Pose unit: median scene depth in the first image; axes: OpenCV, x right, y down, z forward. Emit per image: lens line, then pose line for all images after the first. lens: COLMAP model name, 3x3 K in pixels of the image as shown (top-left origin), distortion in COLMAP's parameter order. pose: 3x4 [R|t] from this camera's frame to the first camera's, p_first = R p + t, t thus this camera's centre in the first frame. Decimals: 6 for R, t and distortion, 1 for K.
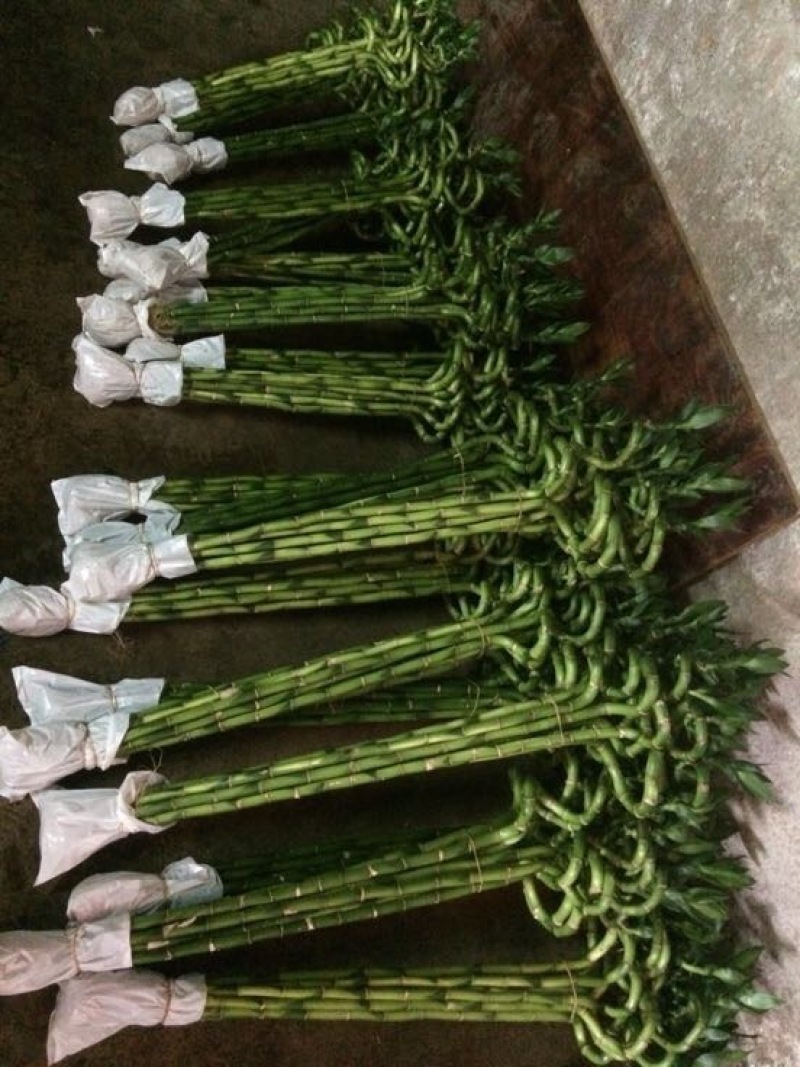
lens RADIAL K [[881.2, 0, 386.7], [0, 881.2, 530.8], [0, 0, 1]] dist [0.105618, -0.143886]
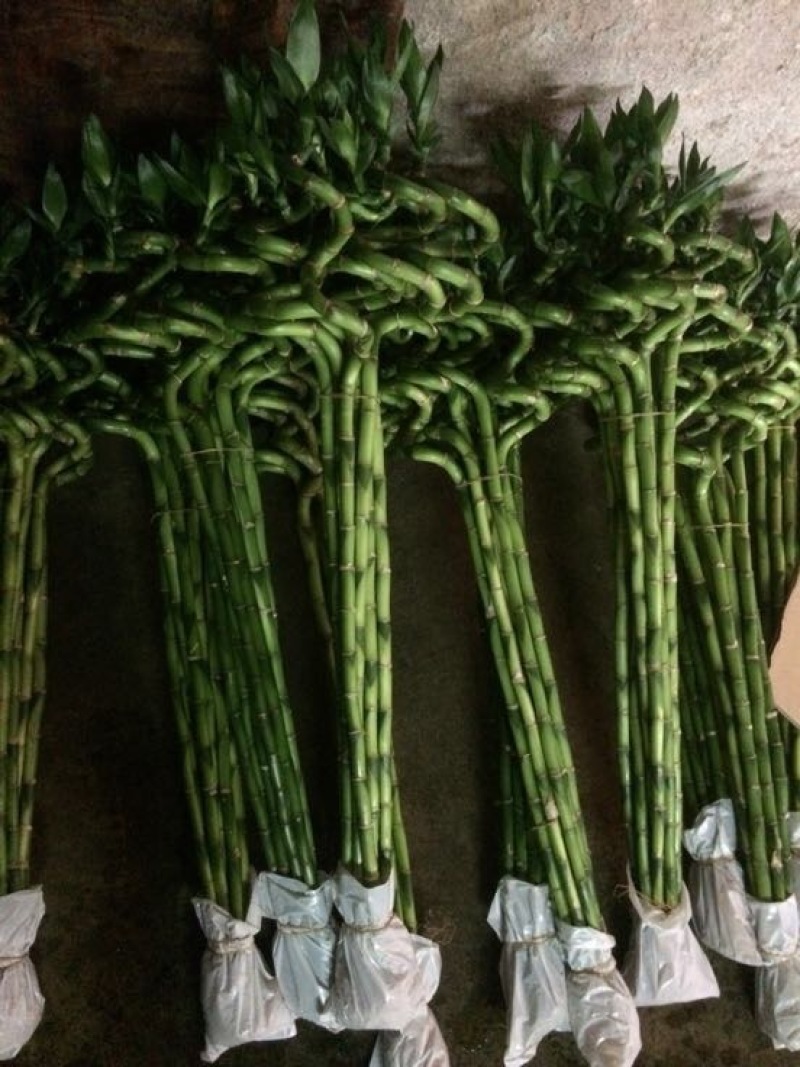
lens RADIAL K [[881.2, 0, 386.7], [0, 881.2, 530.8], [0, 0, 1]] dist [0.105618, -0.143886]
pose [[0.142384, -0.985458, -0.092734, 0.100737], [0.761094, 0.049103, 0.646780, -0.375905], [-0.632821, -0.162671, 0.757018, 0.409412]]
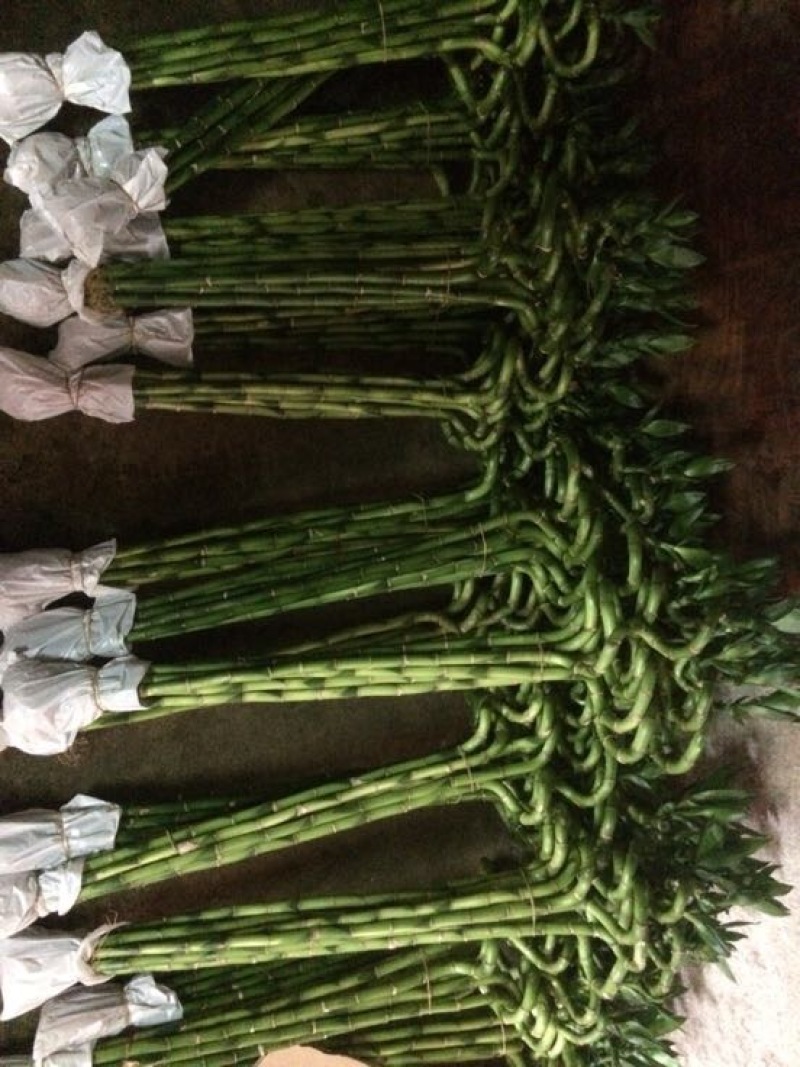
lens RADIAL K [[881.2, 0, 386.7], [0, 881.2, 530.8], [0, 0, 1]] dist [0.105618, -0.143886]
pose [[0.994072, 0.108132, 0.011365, -0.013846], [-0.098023, 0.846066, 0.523988, -0.482637], [0.047044, -0.521995, 0.851650, 0.304650]]
